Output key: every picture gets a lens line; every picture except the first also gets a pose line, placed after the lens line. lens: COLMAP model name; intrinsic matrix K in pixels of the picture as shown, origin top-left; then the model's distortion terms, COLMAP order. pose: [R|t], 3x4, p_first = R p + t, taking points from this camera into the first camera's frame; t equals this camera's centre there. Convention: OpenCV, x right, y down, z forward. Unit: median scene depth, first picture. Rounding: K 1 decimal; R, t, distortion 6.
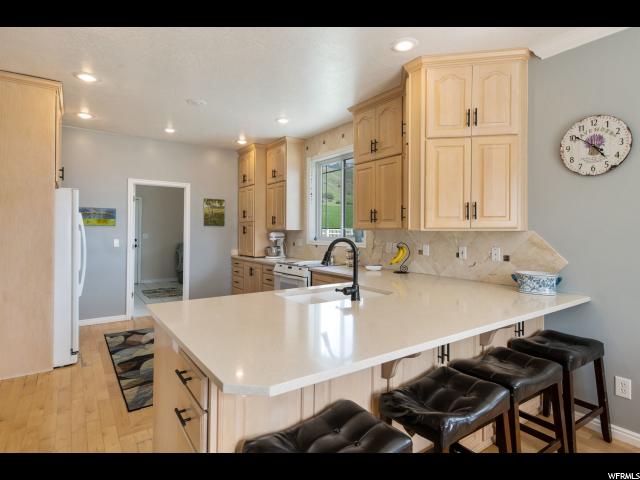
lens RADIAL K [[354.5, 0, 320.0], [0, 354.5, 240.0], [0, 0, 1]] dist [0.000328, 0.000261]
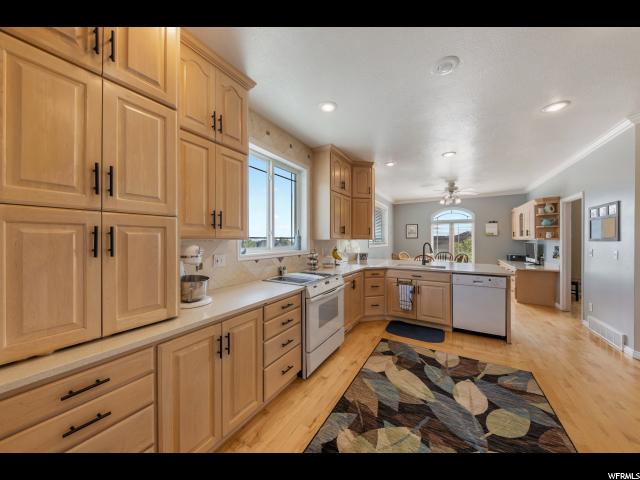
lens RADIAL K [[223.3, 0, 320.0], [0, 223.3, 240.0], [0, 0, 1]] dist [-0.000420, -0.000075]
pose [[-0.407200, -0.025753, 0.912976, -0.558129], [0.005952, 0.999506, 0.030848, -0.042952], [-0.913320, 0.017995, -0.406846, 1.187135]]
